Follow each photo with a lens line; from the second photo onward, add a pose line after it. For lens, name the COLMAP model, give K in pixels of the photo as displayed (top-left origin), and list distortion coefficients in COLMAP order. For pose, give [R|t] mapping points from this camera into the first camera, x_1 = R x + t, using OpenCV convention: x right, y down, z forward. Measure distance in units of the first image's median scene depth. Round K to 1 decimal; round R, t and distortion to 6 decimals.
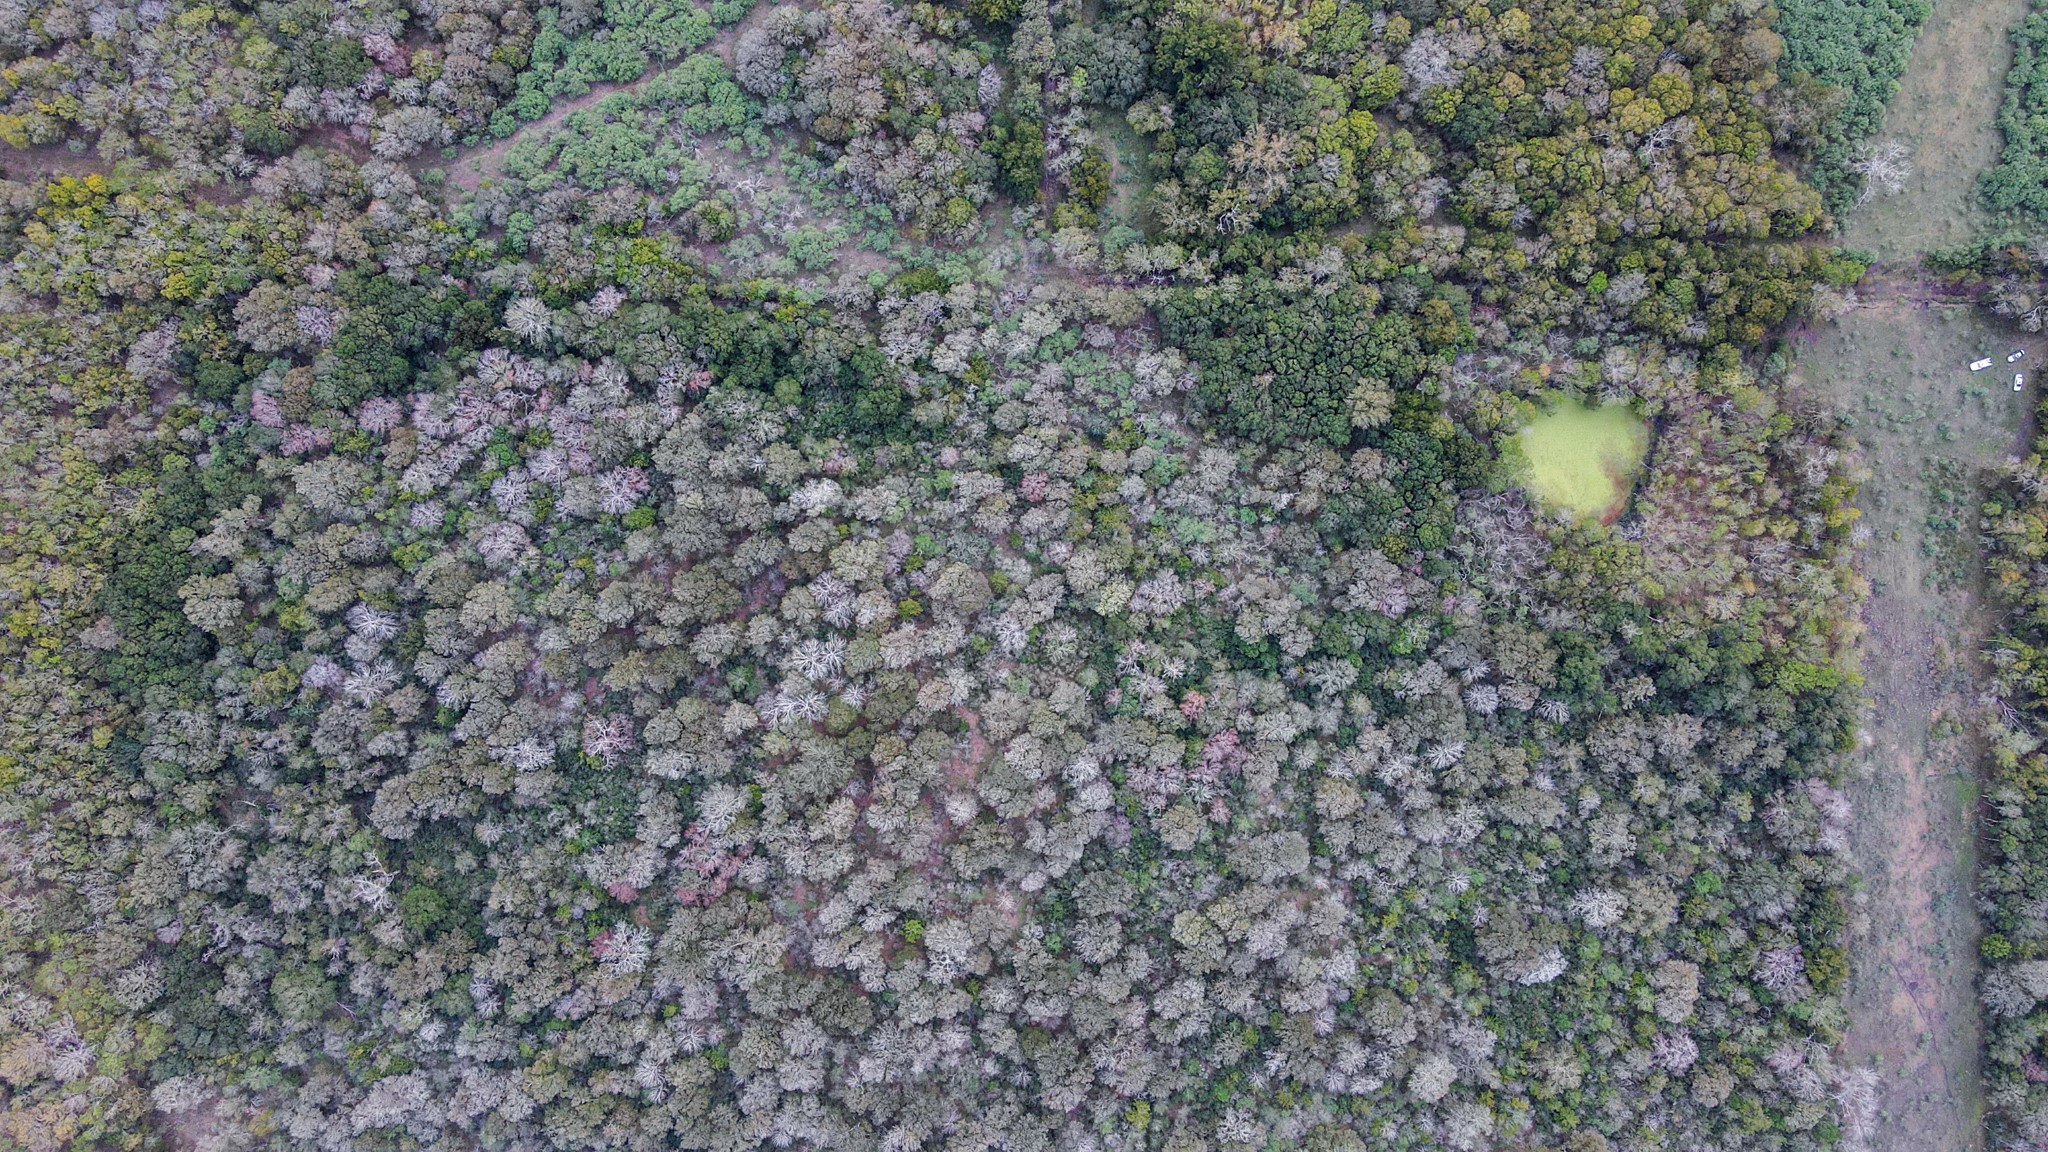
lens RADIAL K [[1509.1, 0, 1015.3], [0, 1509.1, 566.4], [0, 0, 1]] dist [-0.005695, 0.043855]
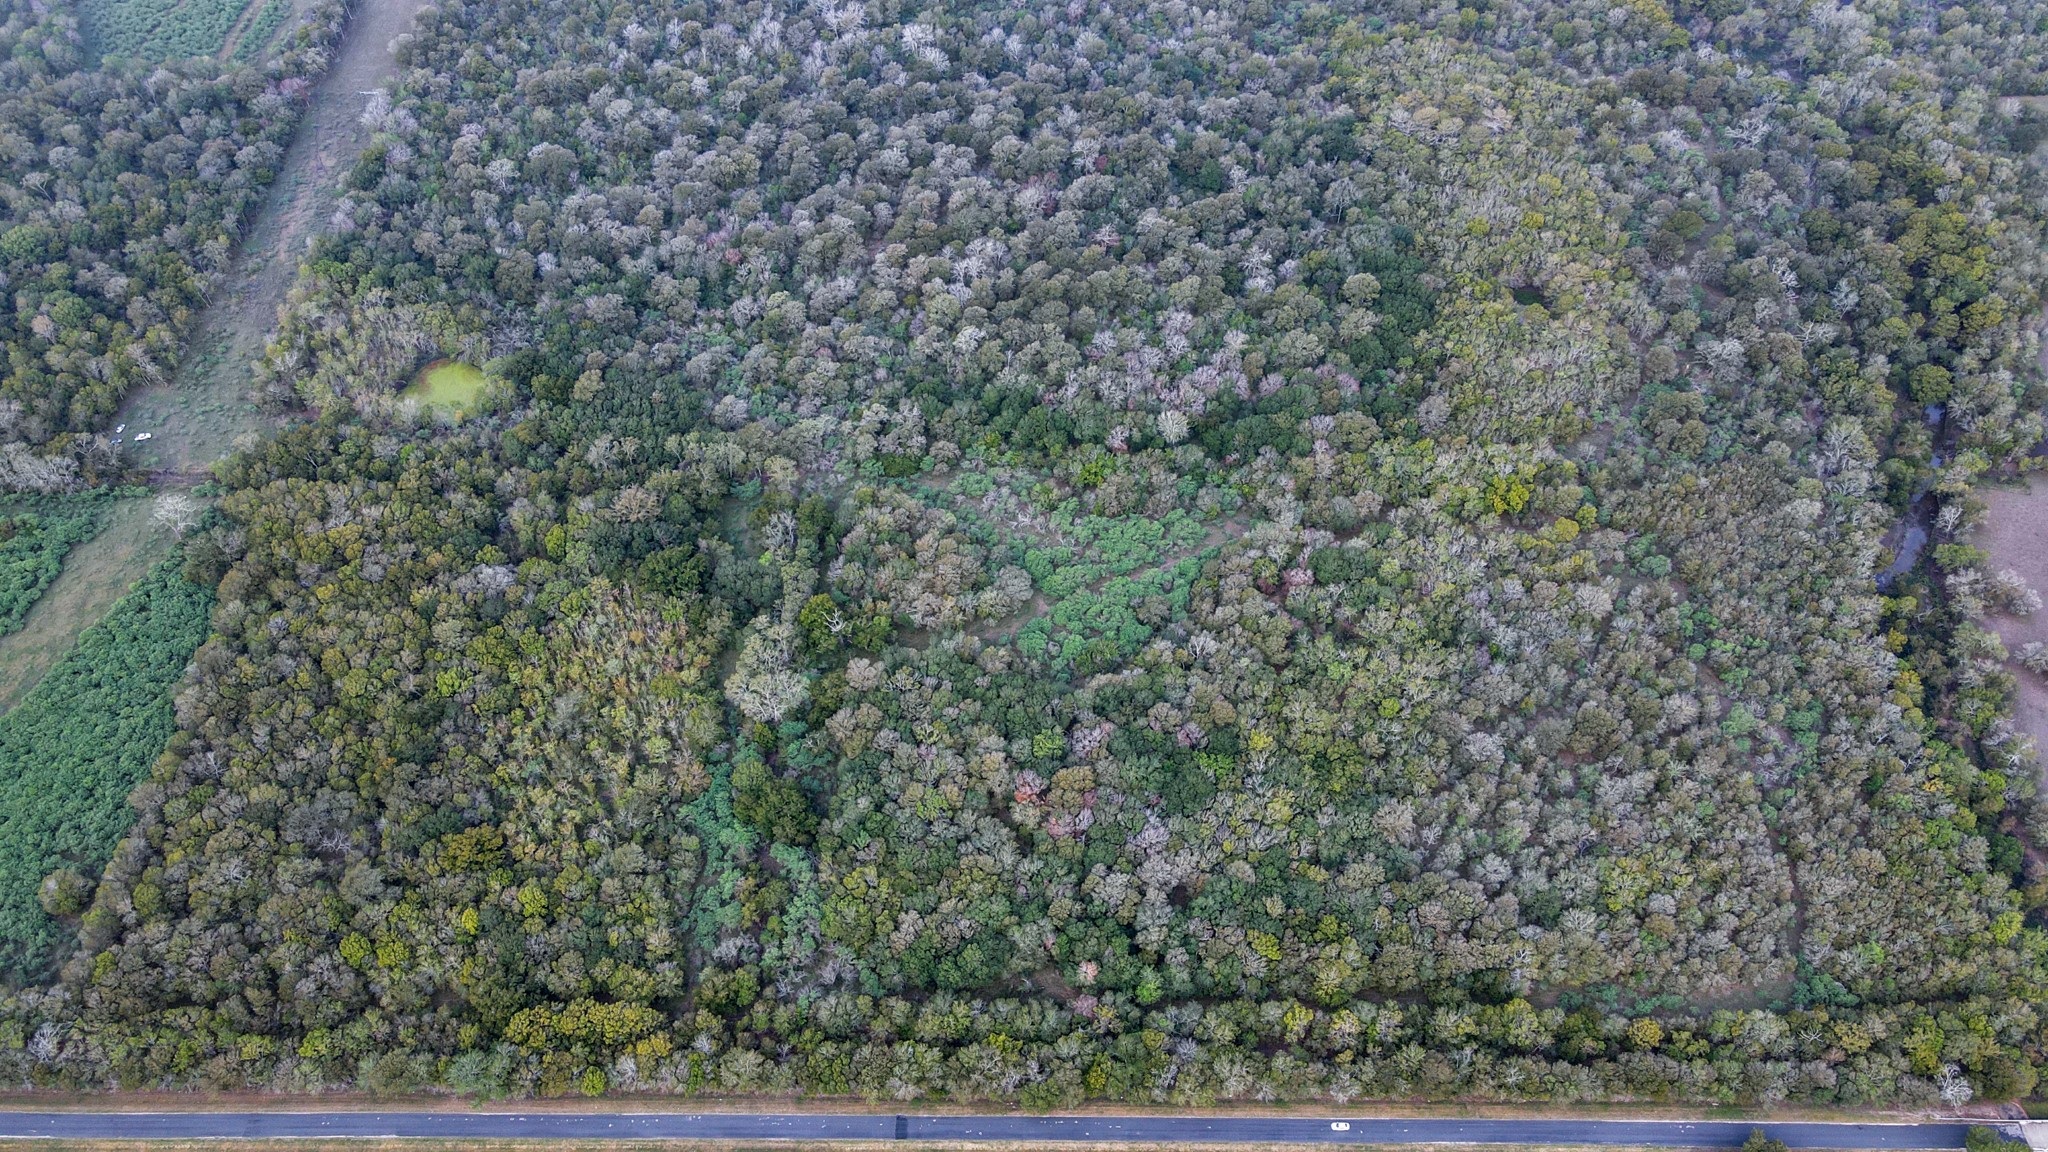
lens RADIAL K [[1509.1, 0, 1015.3], [0, 1509.1, 566.4], [0, 0, 1]] dist [-0.005695, 0.043855]
pose [[-0.999990, 0.000296, -0.004426, -0.168633], [-0.003078, -0.764733, 0.644340, -1.167696], [-0.003194, 0.644348, 0.764726, 0.005936]]
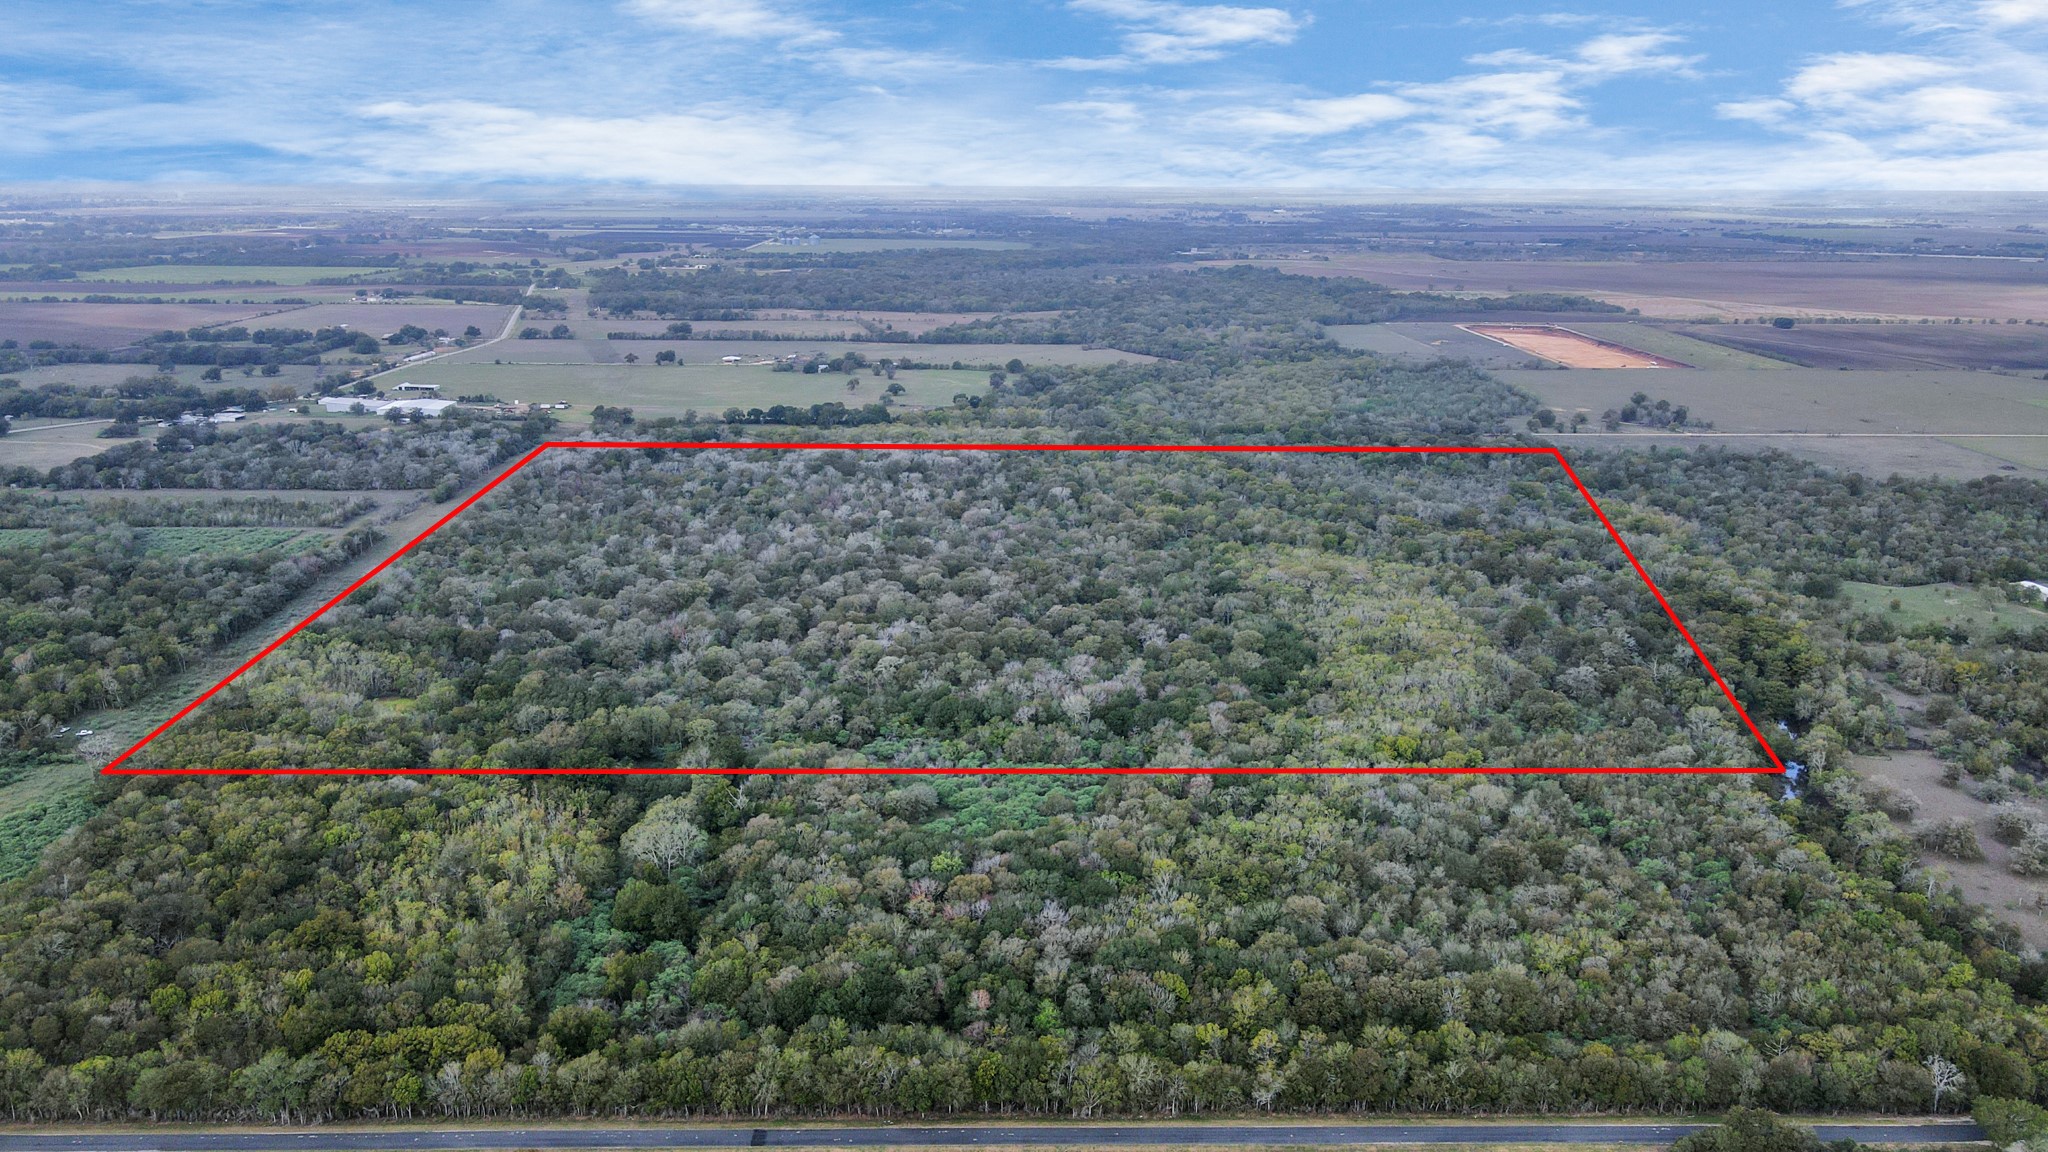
lens RADIAL K [[1509.1, 0, 1015.3], [0, 1509.1, 566.4], [0, 0, 1]] dist [-0.005695, 0.043855]
pose [[-0.999611, -0.004815, -0.027455, -0.219457], [-0.025407, -0.247754, 0.968490, -1.571640], [-0.011466, 0.968811, 0.247535, 0.492074]]
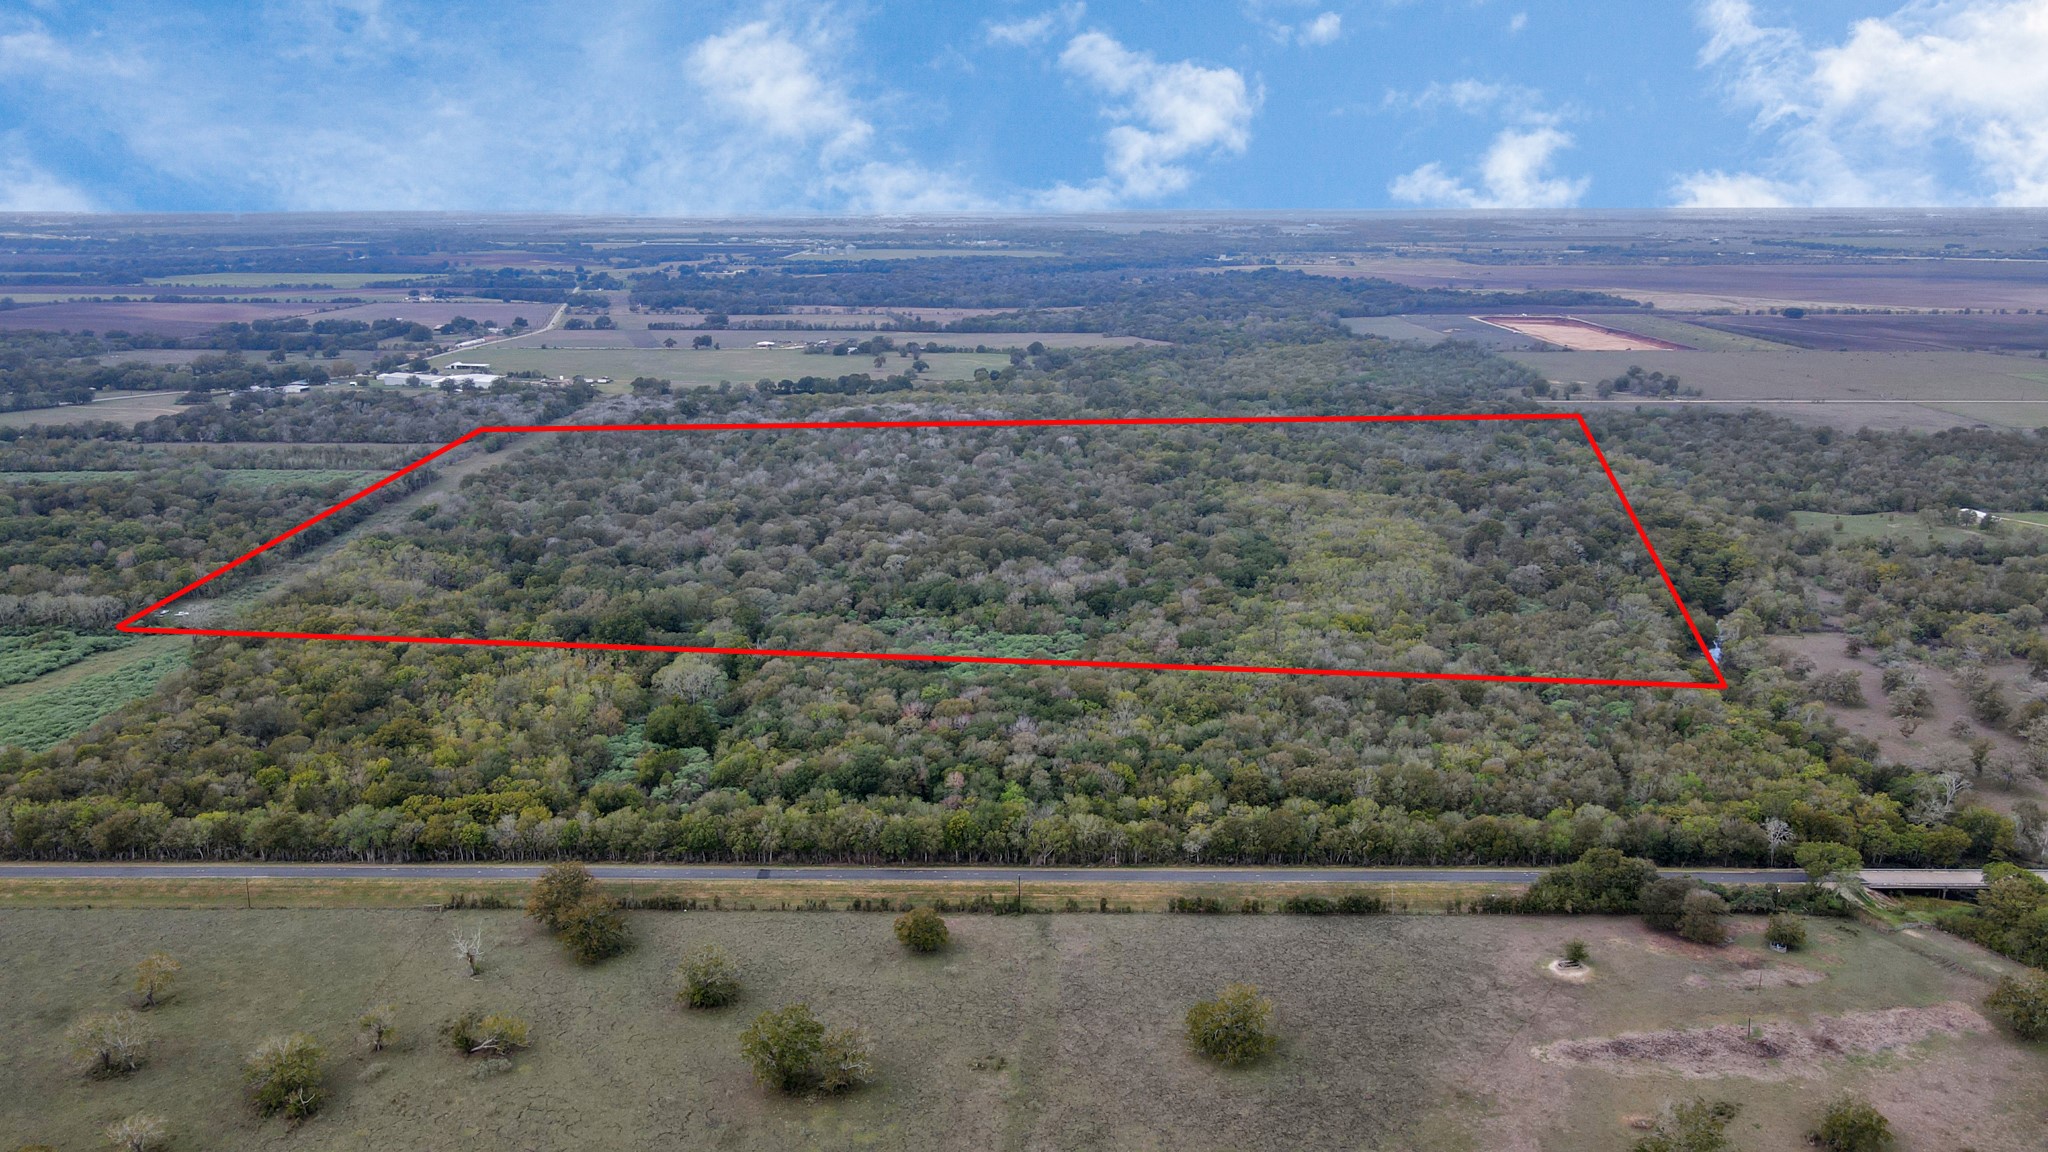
lens RADIAL K [[1509.1, 0, 1015.3], [0, 1509.1, 566.4], [0, 0, 1]] dist [-0.005695, 0.043855]
pose [[-0.999982, -0.005851, -0.001593, -0.266919], [-0.000182, -0.233571, 0.972340, -1.764517], [-0.006061, 0.972322, 0.233566, 0.581975]]
